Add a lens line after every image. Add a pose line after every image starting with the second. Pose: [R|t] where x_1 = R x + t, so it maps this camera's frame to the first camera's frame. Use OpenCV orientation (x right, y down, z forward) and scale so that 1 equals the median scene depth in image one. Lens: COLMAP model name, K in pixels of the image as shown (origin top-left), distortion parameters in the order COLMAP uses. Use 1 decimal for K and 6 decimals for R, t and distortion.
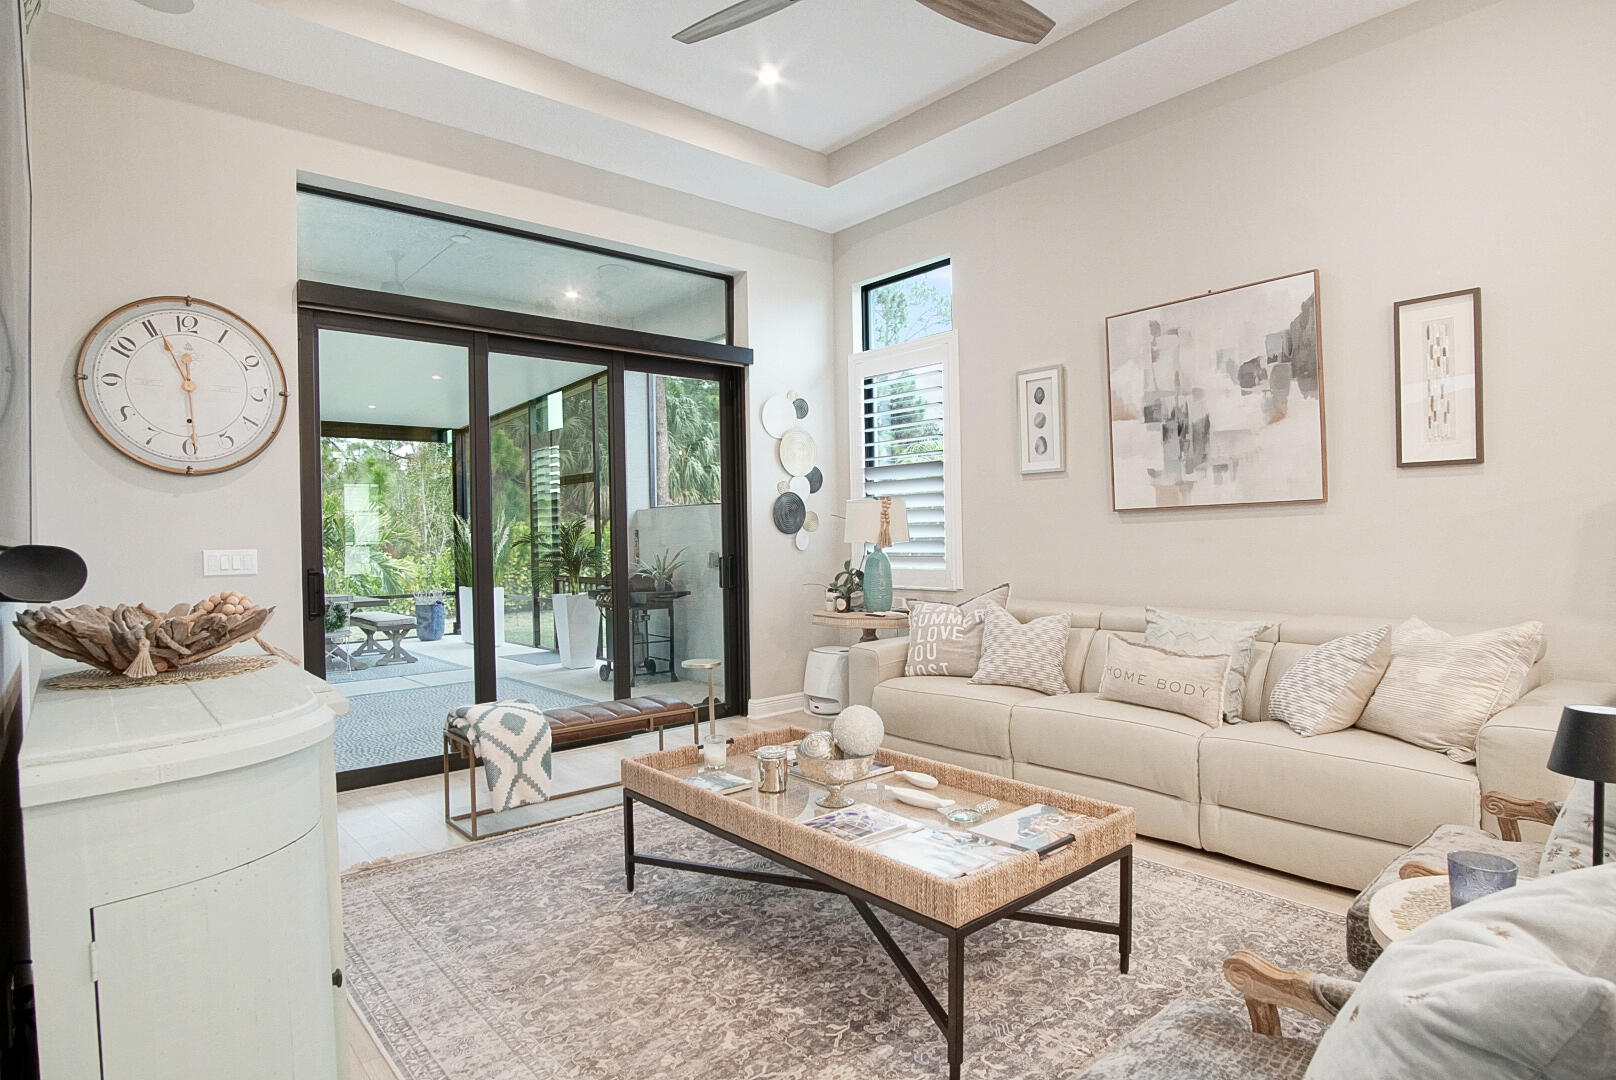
lens RADIAL K [[877.4, 0, 840.1], [0, 877.4, 549.6], [0, 0, 1]] dist [-0.027646, 0.005312]
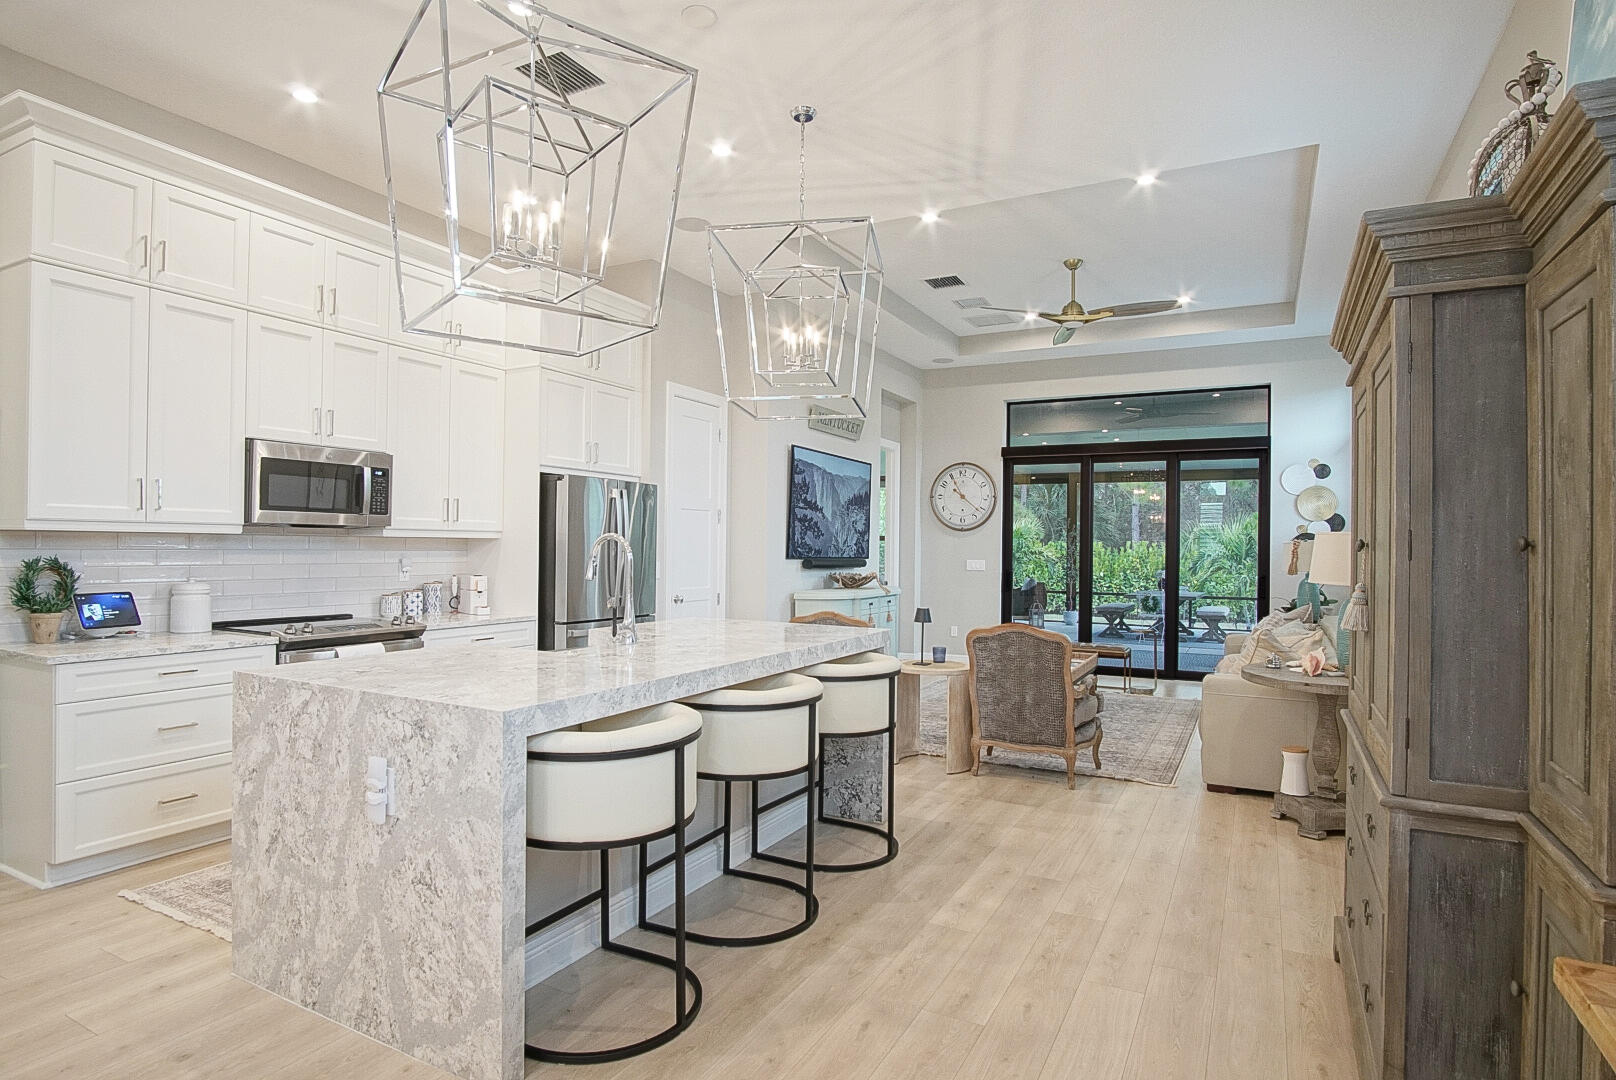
lens RADIAL K [[877.4, 0, 771.9], [0, 877.4, 547.2], [0, 0, 1]] dist [-0.027646, 0.005312]
pose [[0.324813, 0.023405, -0.945489, 1.312215], [-0.032808, 0.999371, 0.013468, -0.045251], [0.945209, 0.026645, 0.325376, -0.333166]]
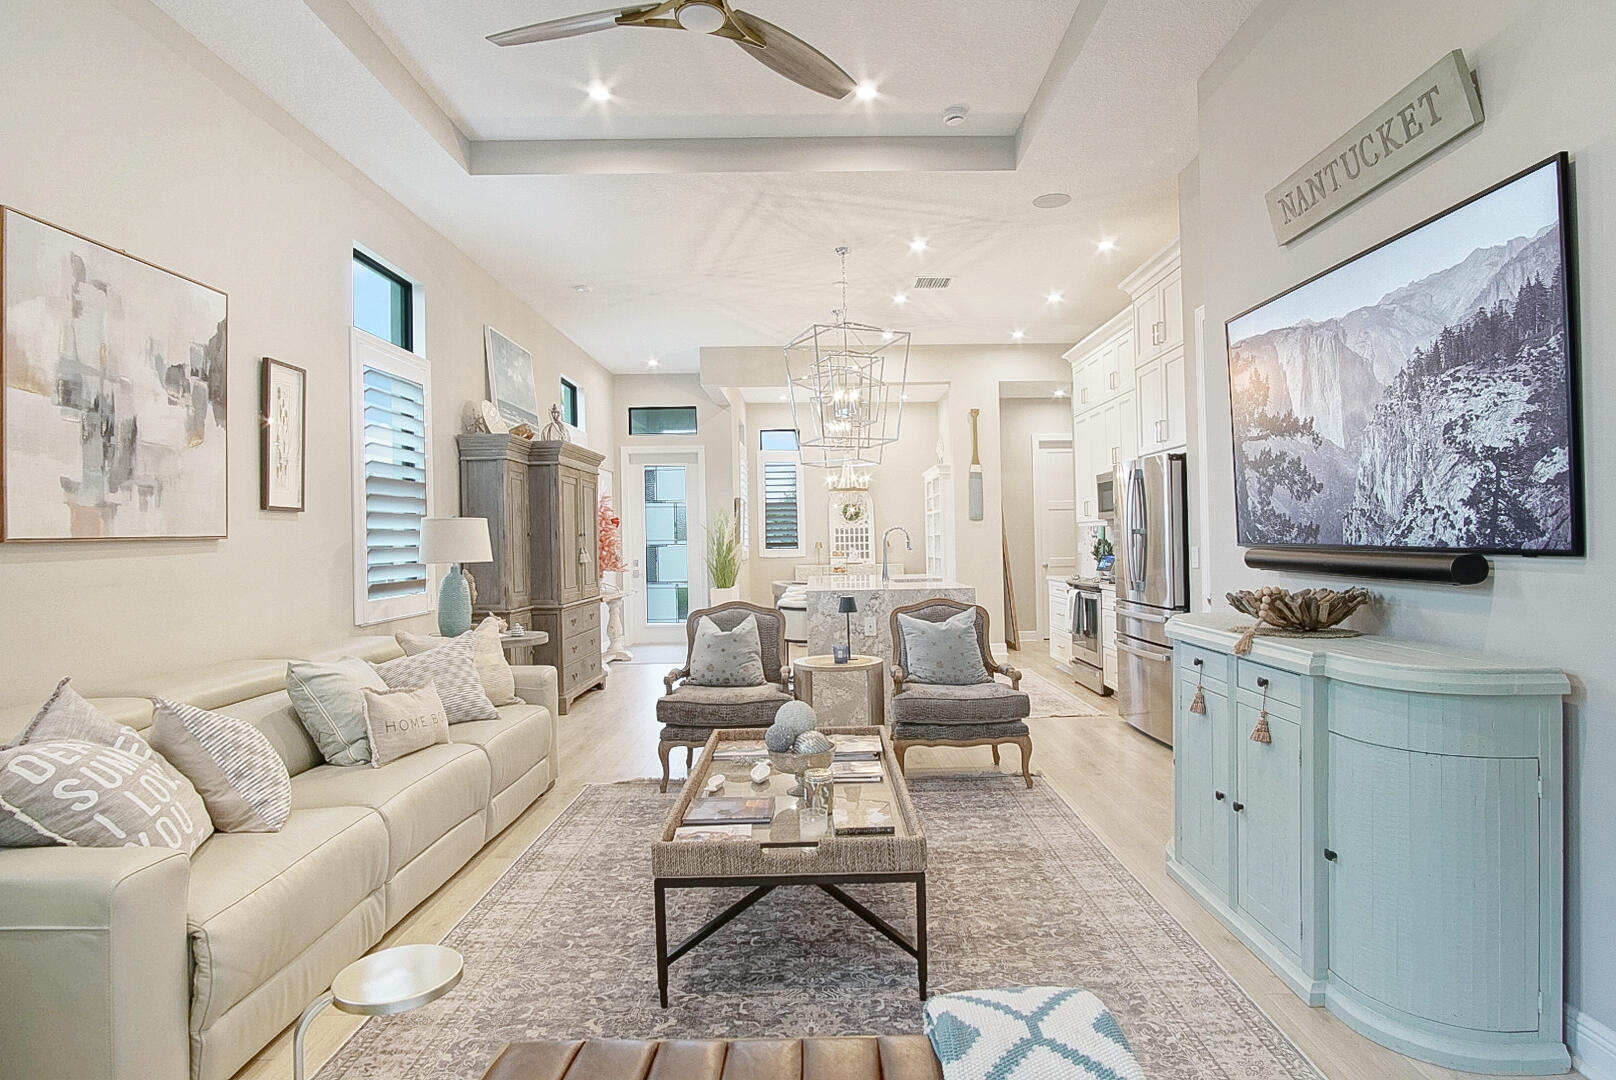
lens RADIAL K [[894.5, 0, 805.0], [0, 894.5, 546.9], [0, 0, 1]] dist [-0.024553, 0.000251]
pose [[-0.741684, 0.024971, 0.670285, -0.486883], [0.040466, 0.999152, 0.007554, -0.024662], [-0.669528, 0.032726, -0.742066, 1.129369]]
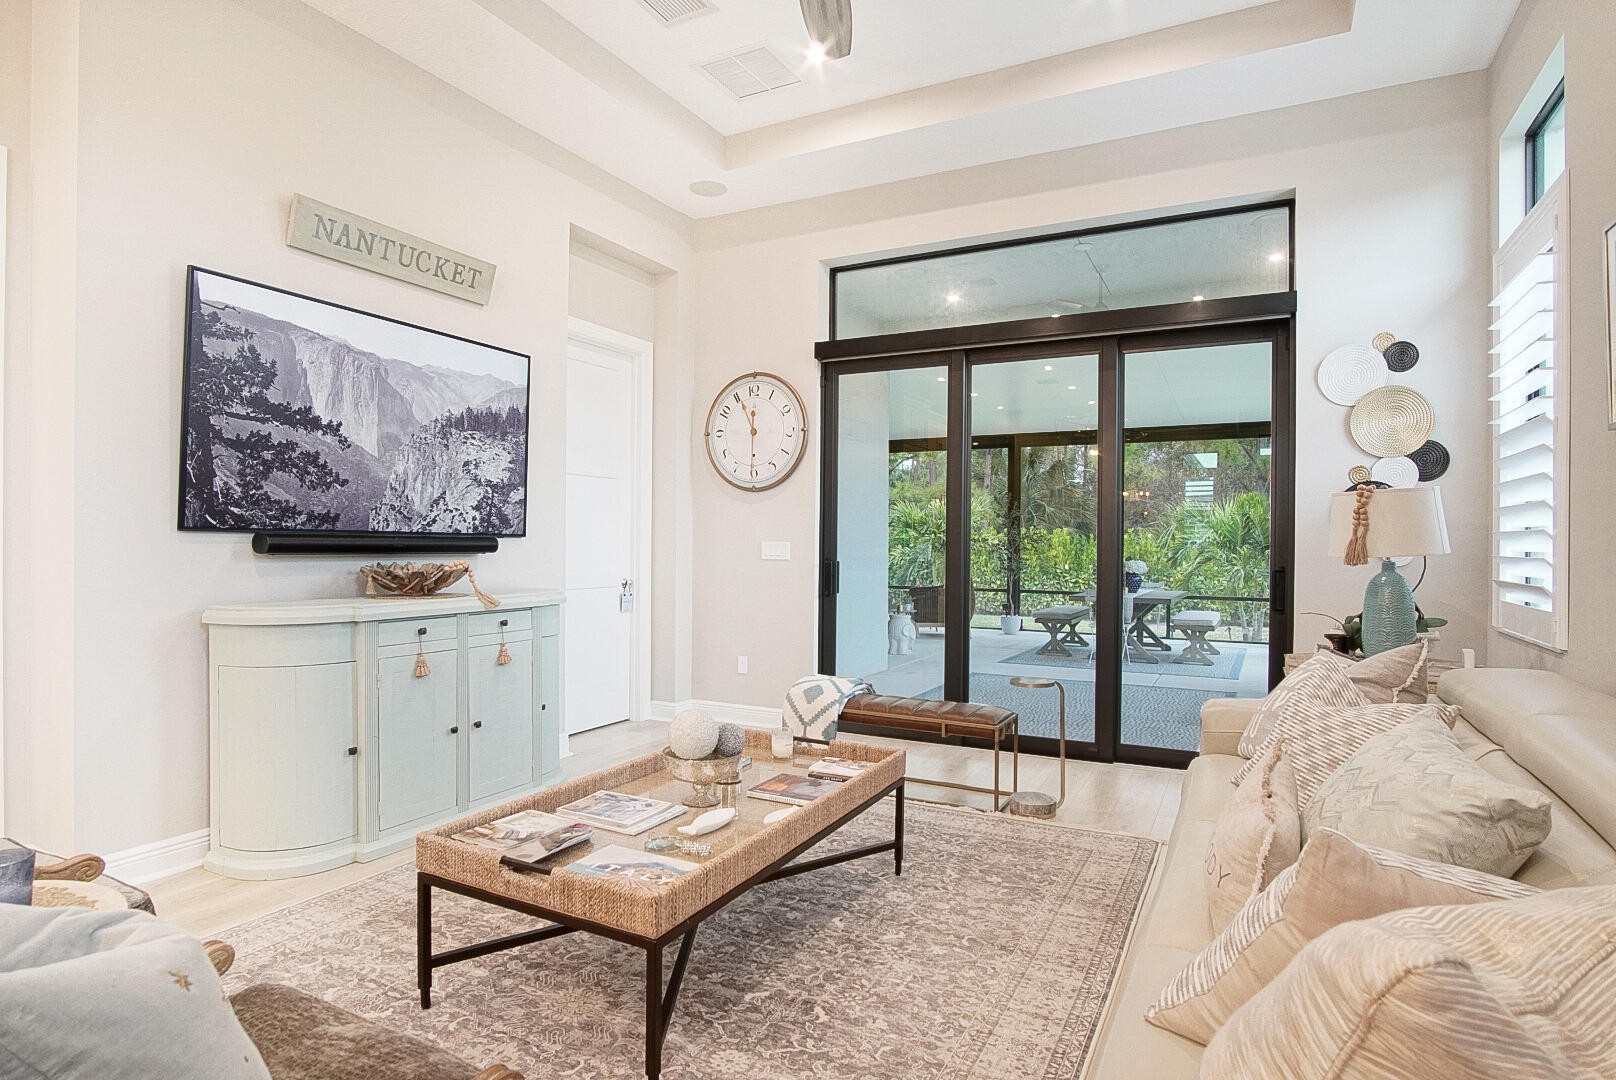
lens RADIAL K [[877.4, 0, 767.5], [0, 877.4, 543.5], [0, 0, 1]] dist [-0.027646, 0.005312]
pose [[0.326560, 0.025178, -0.944841, 0.589182], [-0.030267, 0.999411, 0.016171, -0.017676], [0.944692, 0.023317, 0.327130, 0.446167]]
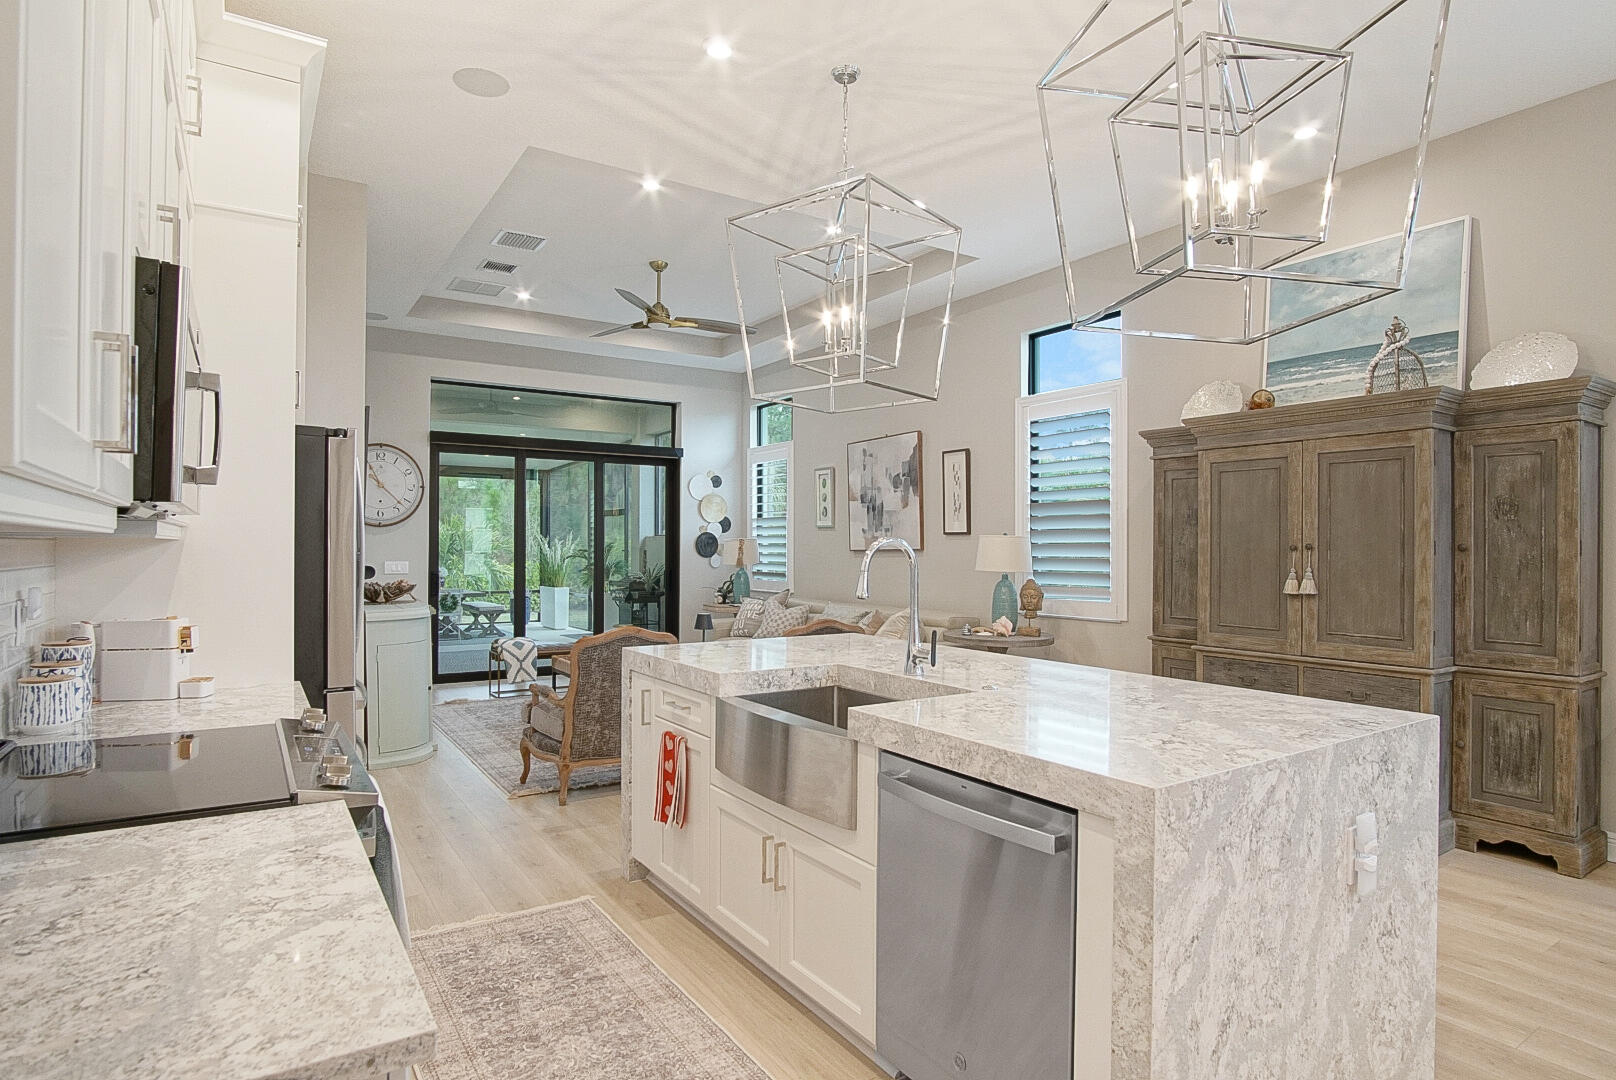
lens RADIAL K [[877.4, 0, 845.4], [0, 877.4, 546.0], [0, 0, 1]] dist [-0.027646, 0.005312]
pose [[0.992743, 0.020726, -0.118457, 0.543023], [-0.022823, 0.999606, -0.016367, -0.025132], [0.118071, 0.018952, 0.992824, -0.839684]]
